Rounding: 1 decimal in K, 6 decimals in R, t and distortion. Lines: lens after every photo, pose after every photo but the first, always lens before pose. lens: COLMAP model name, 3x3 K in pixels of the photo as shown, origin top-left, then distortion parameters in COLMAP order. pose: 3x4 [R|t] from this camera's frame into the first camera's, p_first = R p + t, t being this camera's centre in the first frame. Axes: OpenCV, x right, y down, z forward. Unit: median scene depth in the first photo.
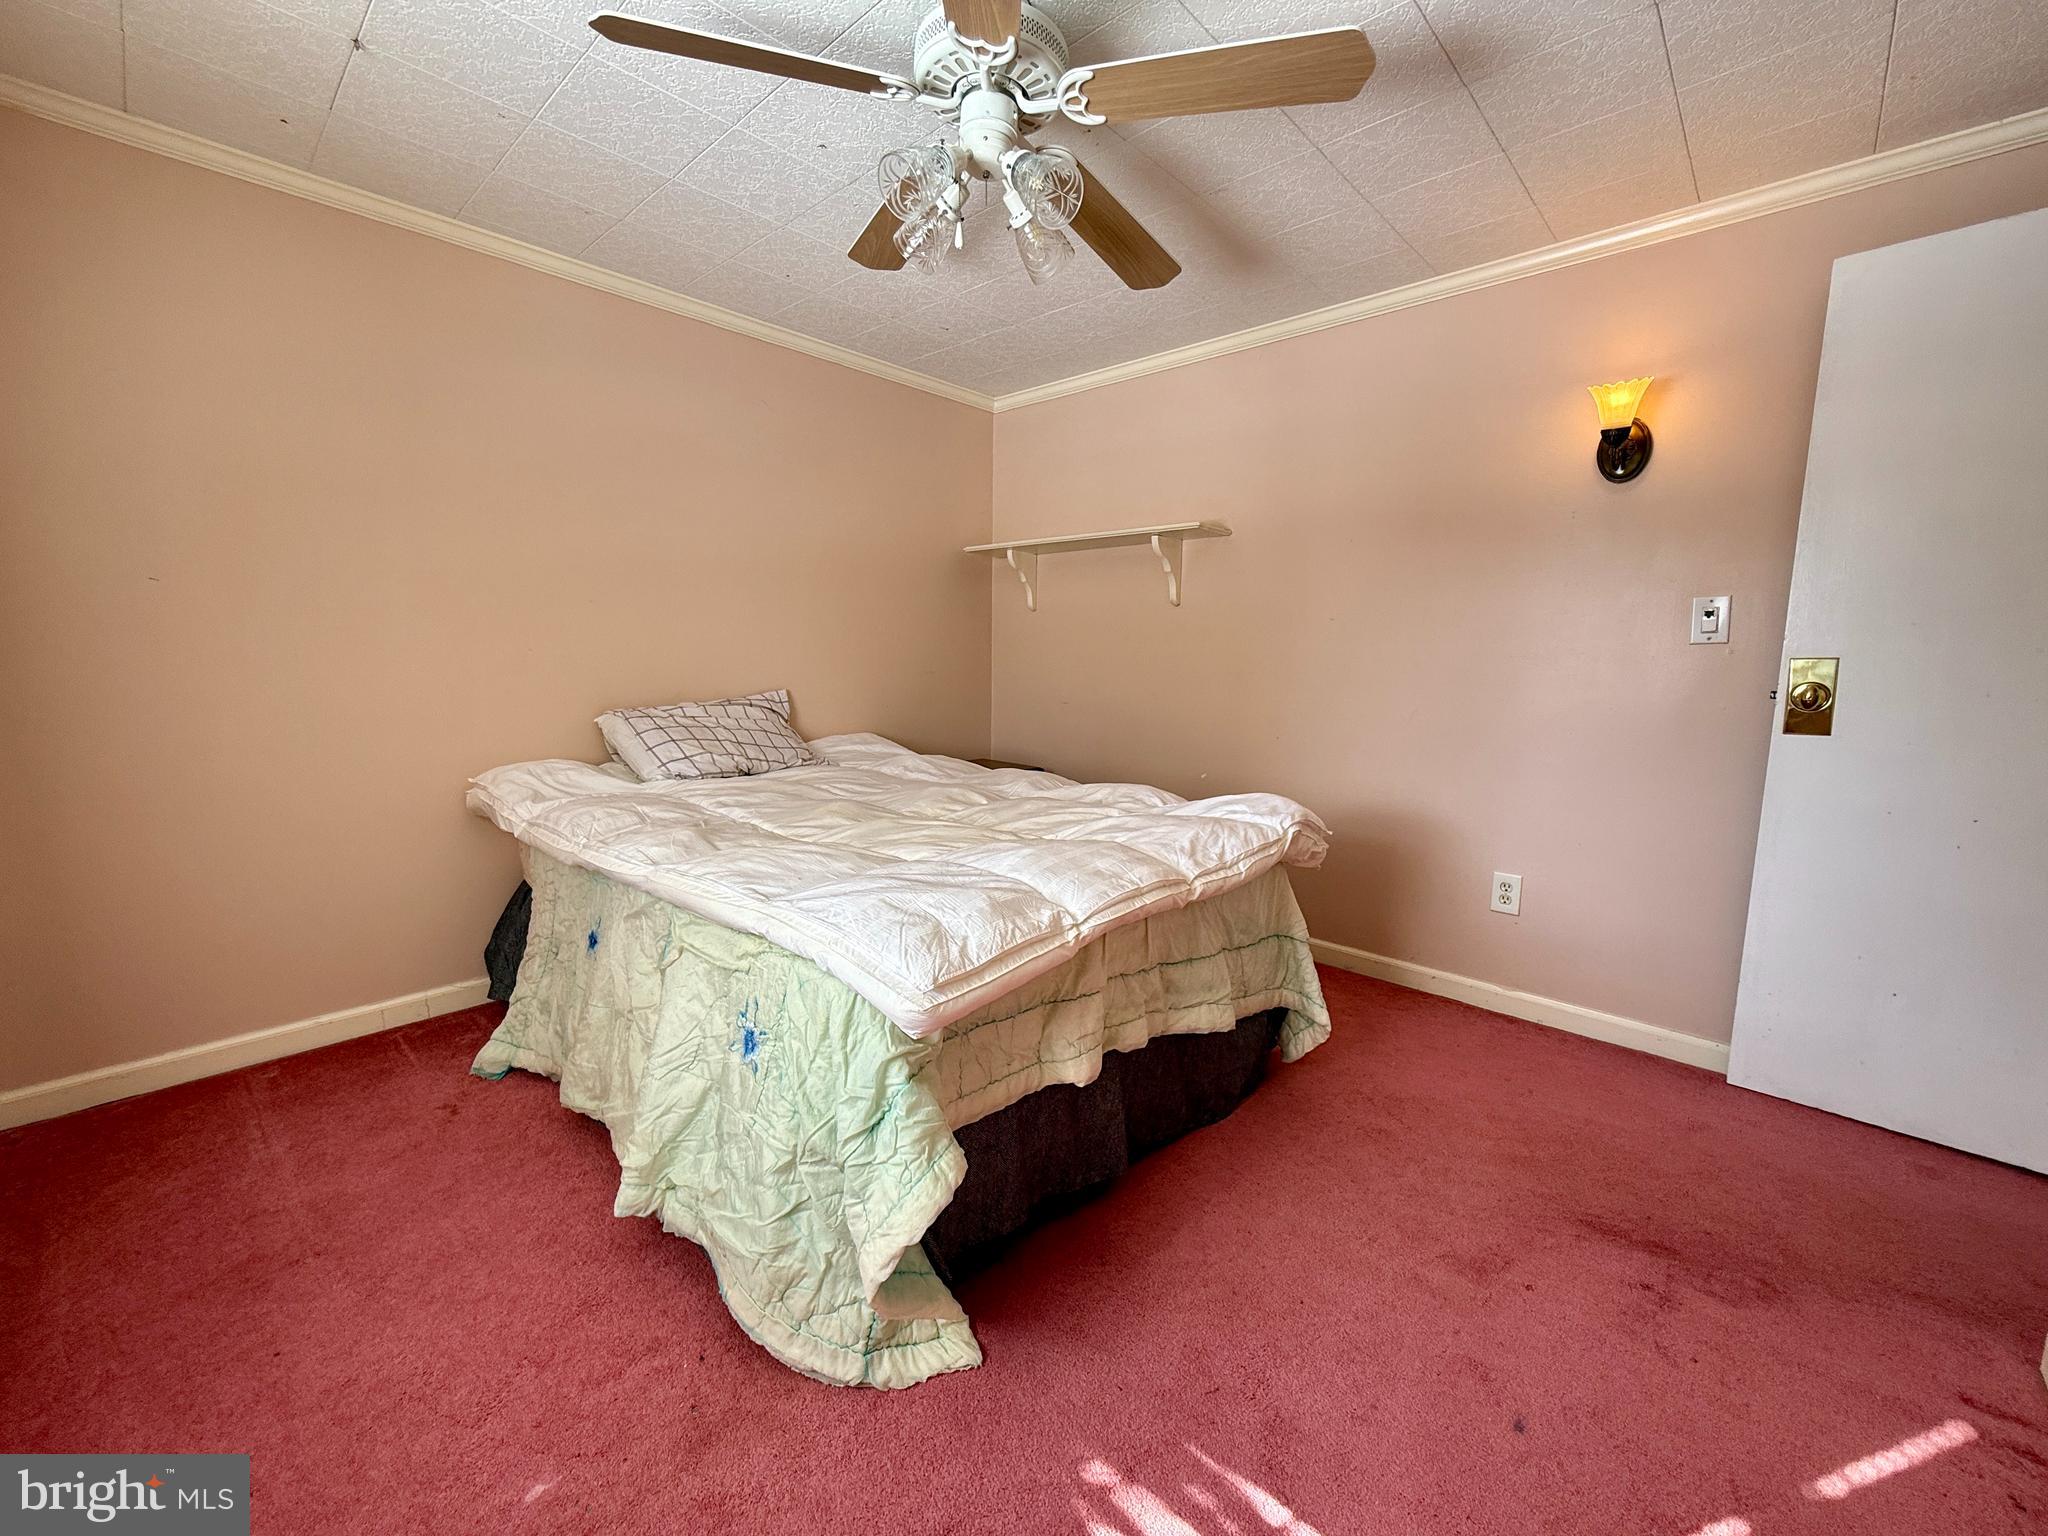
lens RADIAL K [[813.5, 0, 1026.2], [0, 813.5, 769.9], [0, 0, 1]] dist [0.000087, 0.000524]
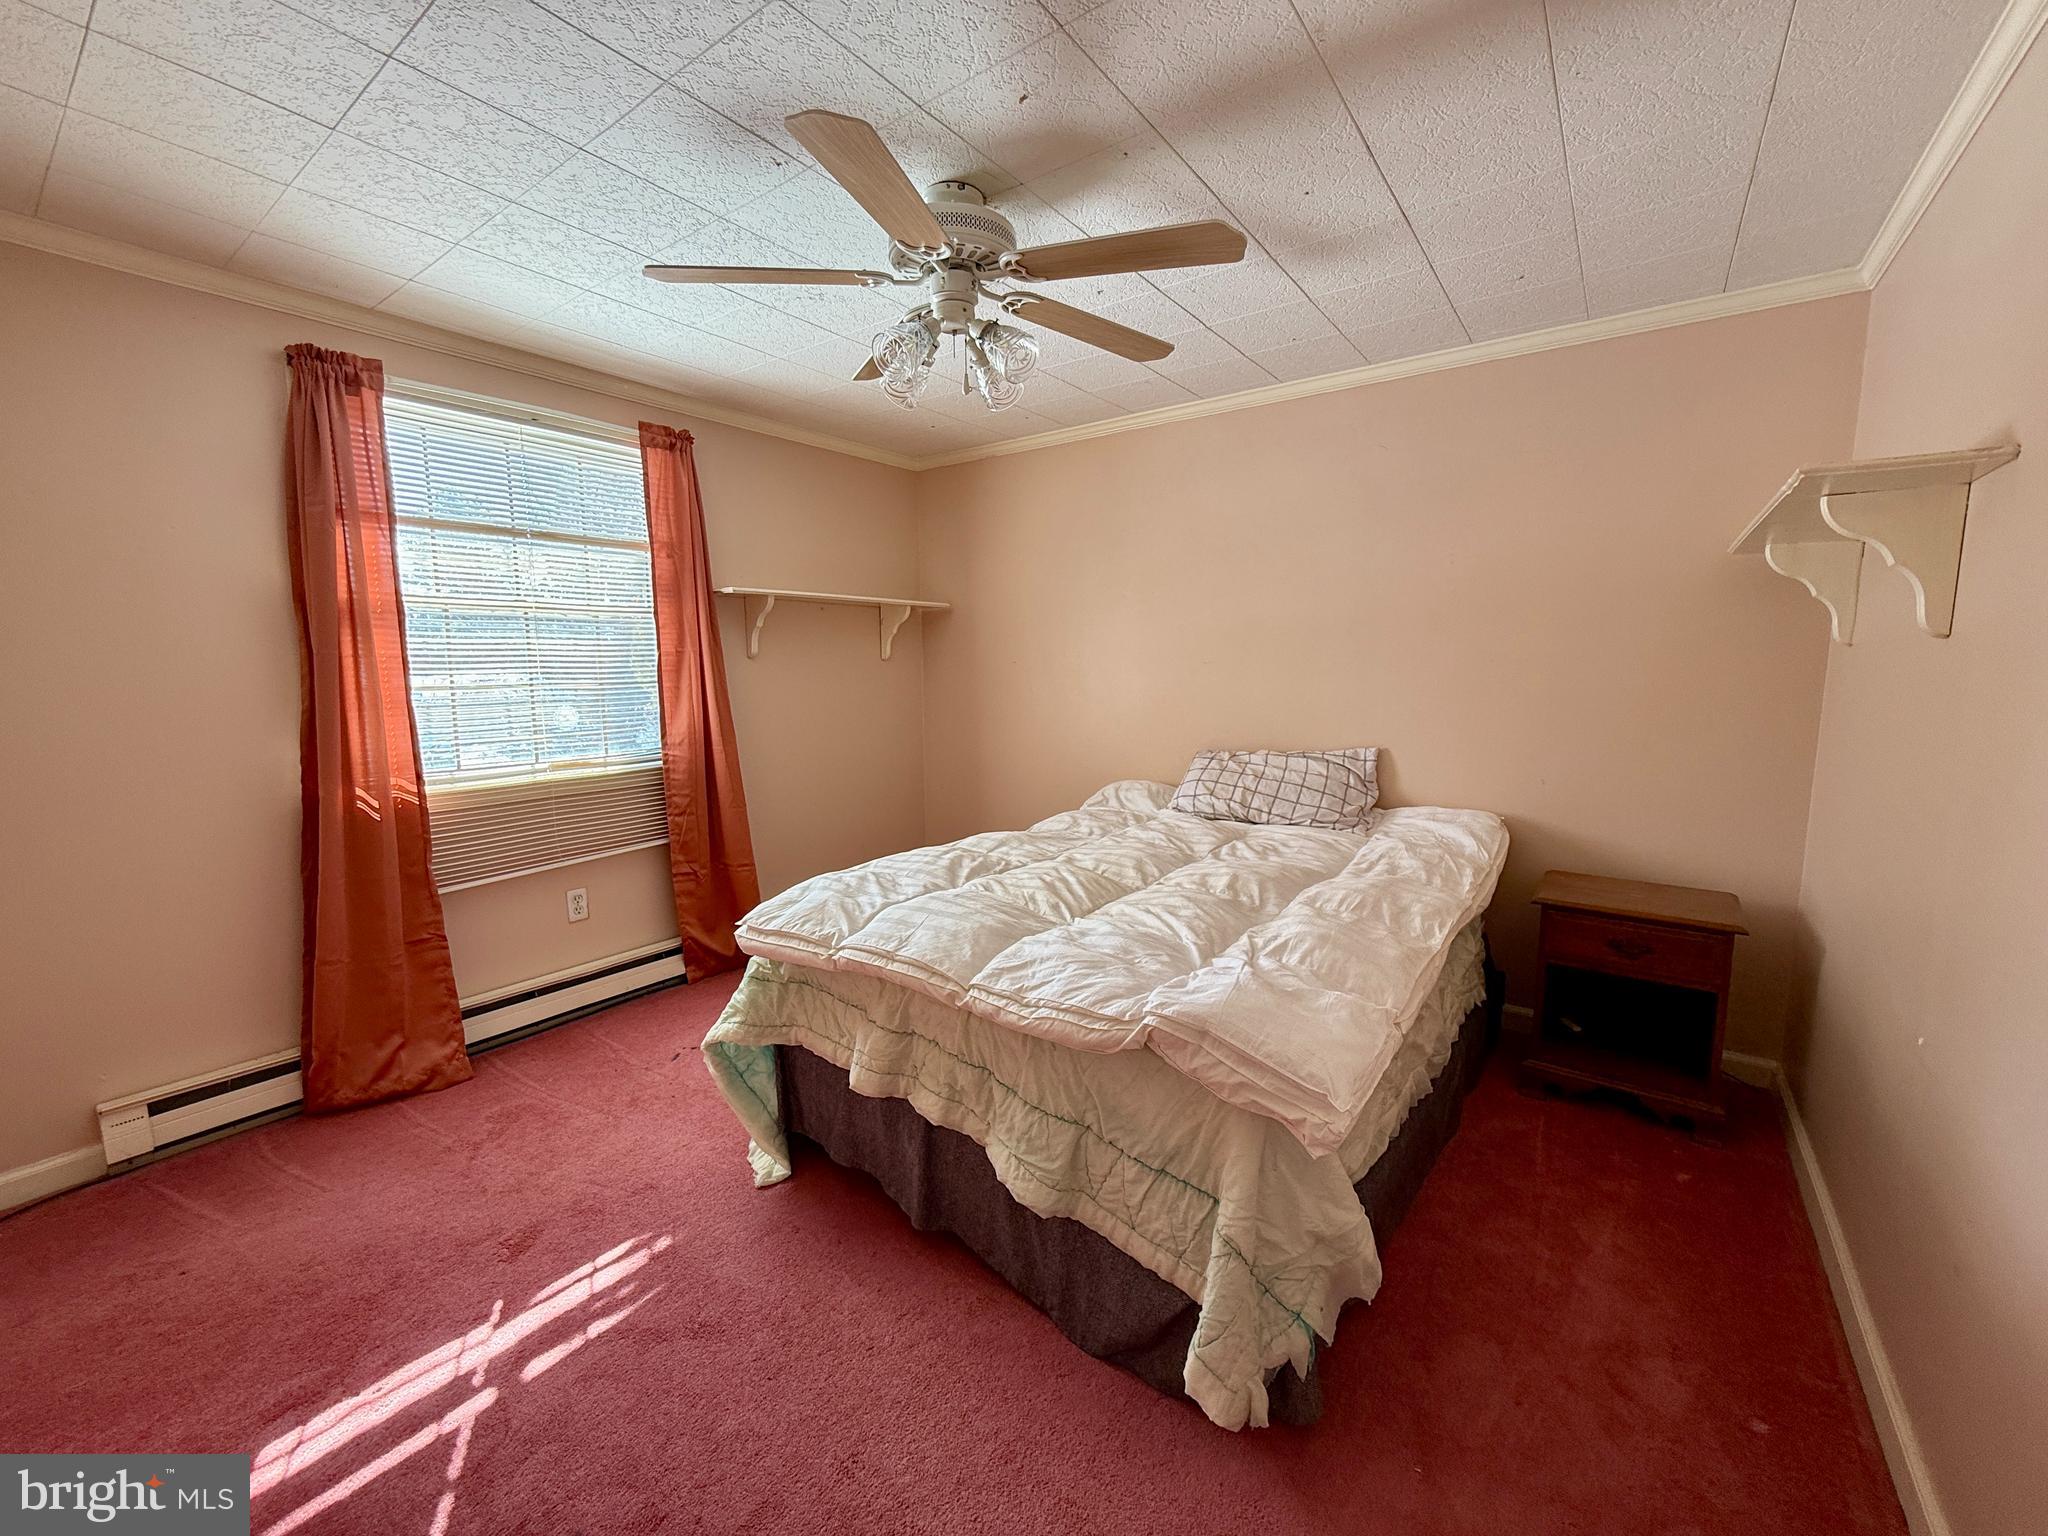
lens RADIAL K [[813.5, 0, 1027.5], [0, 813.5, 764.9], [0, 0, 1]] dist [0.000087, 0.000524]
pose [[0.120035, 0.112512, -0.986374, 1.076785], [-0.142532, 0.985217, 0.095035, -0.206131], [0.982485, 0.129183, 0.134297, 0.895355]]
